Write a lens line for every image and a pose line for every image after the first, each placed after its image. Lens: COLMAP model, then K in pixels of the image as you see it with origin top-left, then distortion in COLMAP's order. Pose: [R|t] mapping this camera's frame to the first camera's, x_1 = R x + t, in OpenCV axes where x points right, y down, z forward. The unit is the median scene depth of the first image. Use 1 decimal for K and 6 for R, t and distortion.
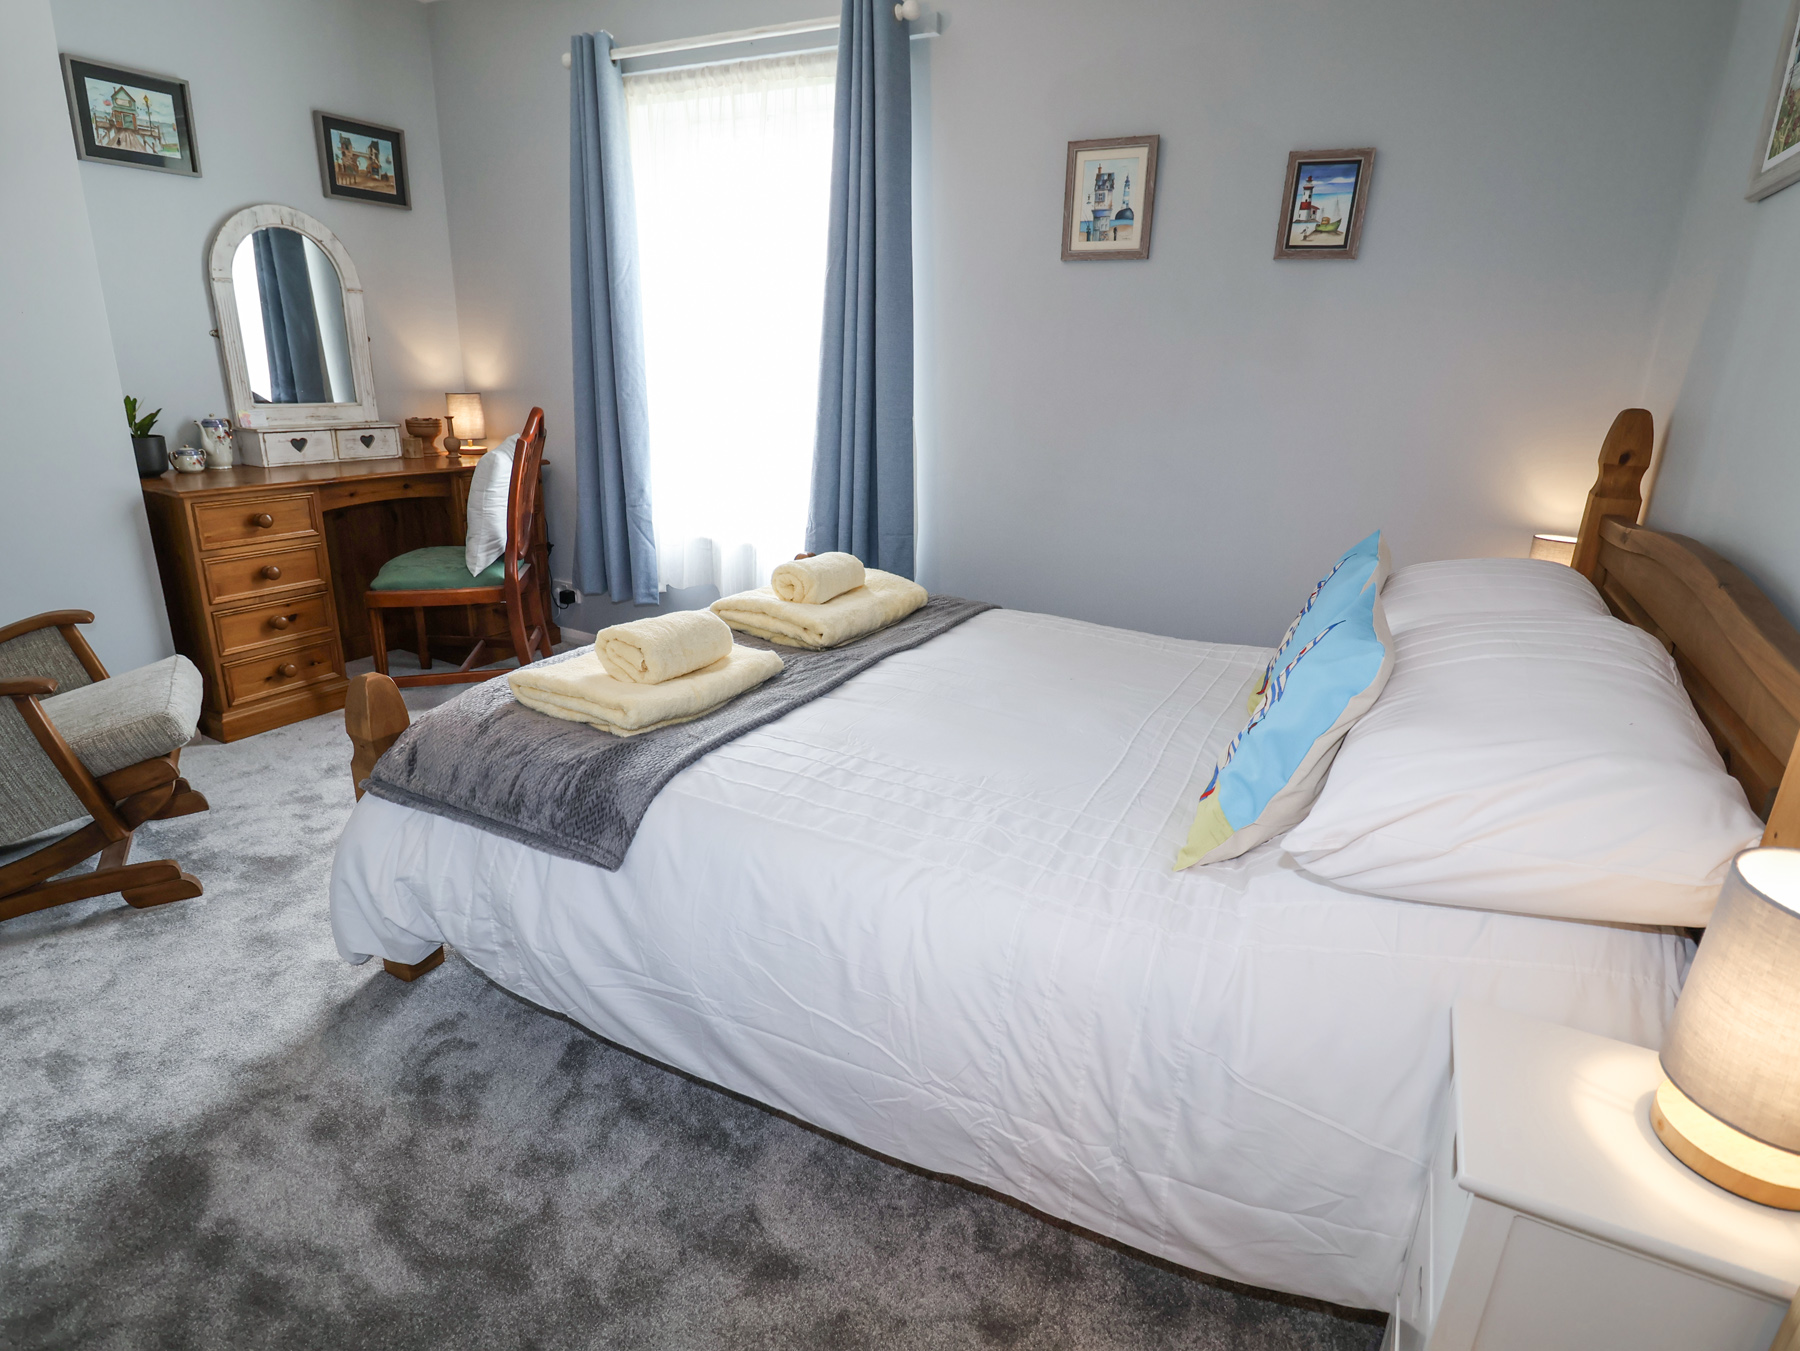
lens RADIAL K [[943.3, 0, 902.8], [0, 943.3, 670.4], [0, 0, 1]] dist [-0.003964, -0.008845]
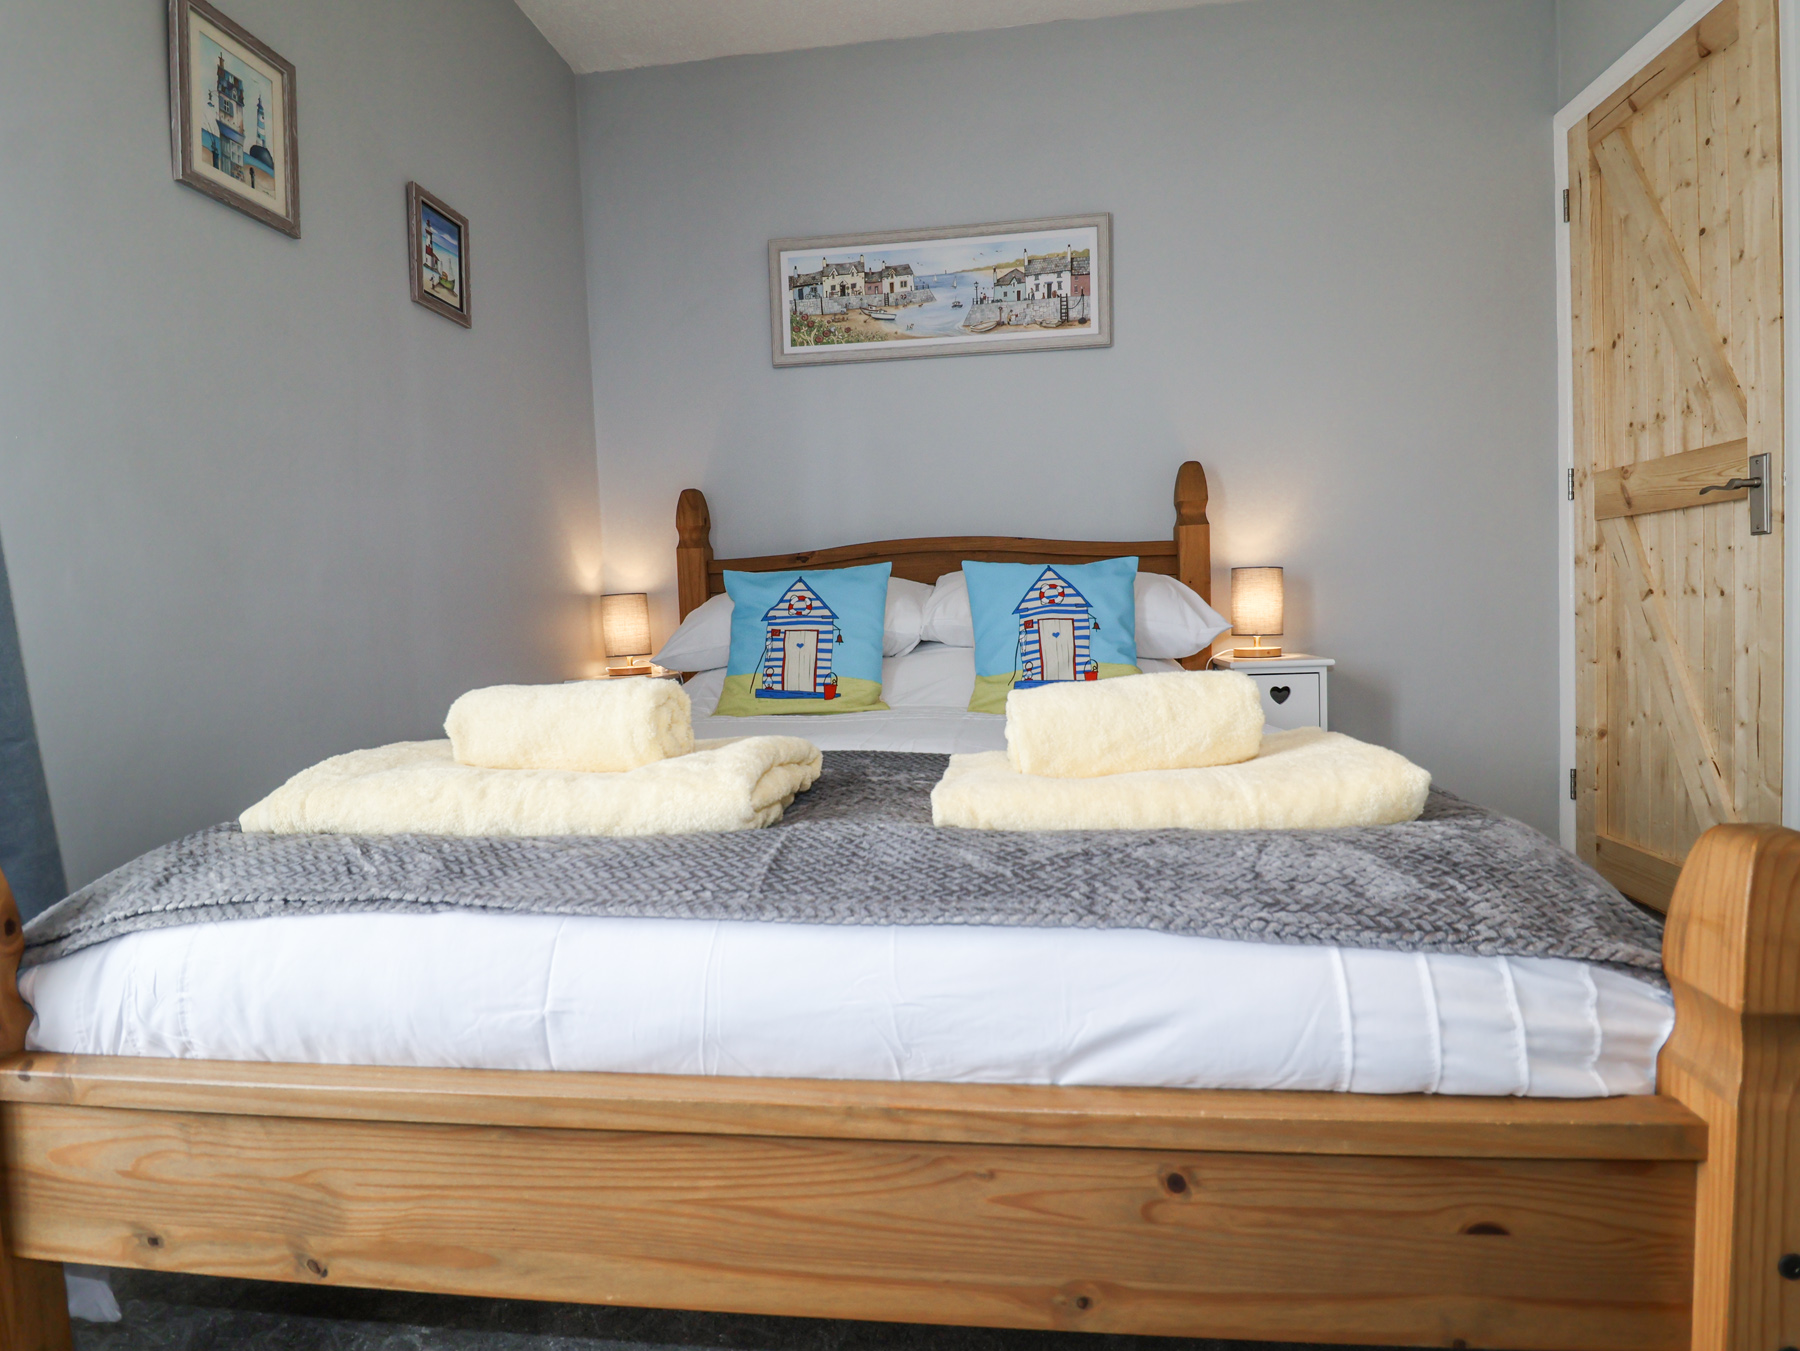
lens RADIAL K [[943.3, 0, 913.5], [0, 943.3, 667.9], [0, 0, 1]] dist [-0.003964, -0.008845]
pose [[-0.369908, -0.078176, 0.925773, -0.544298], [0.305398, 0.930849, 0.200631, -0.158786], [-0.877439, 0.356945, -0.320454, 0.957040]]
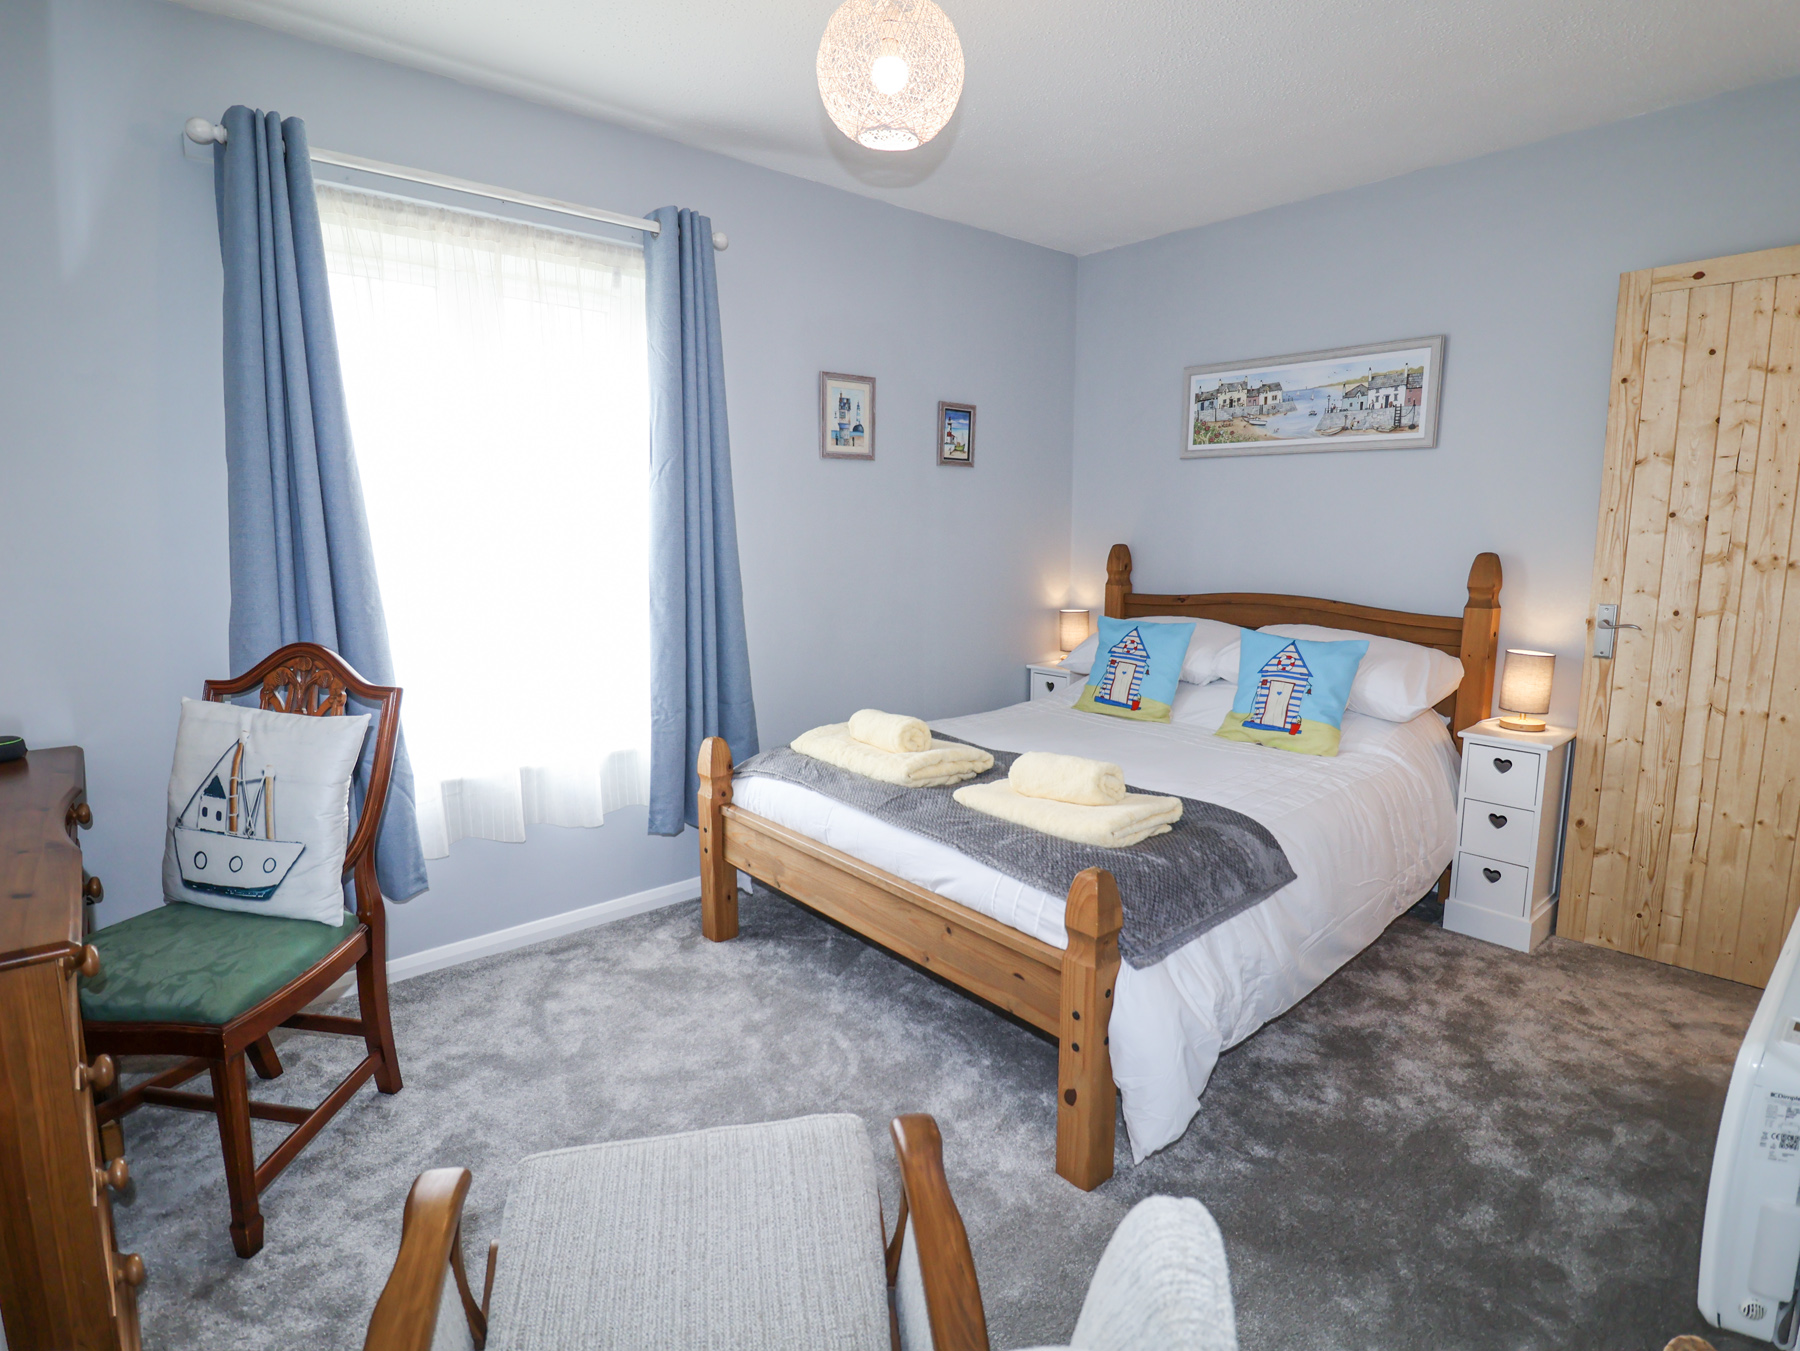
lens RADIAL K [[943.3, 0, 896.9], [0, 943.3, 682.3], [0, 0, 1]] dist [-0.003964, -0.008845]
pose [[0.358745, -0.195564, 0.912719, -1.079015], [0.298961, 0.950371, 0.086125, -0.240457], [-0.884265, 0.241970, 0.399407, 0.503929]]
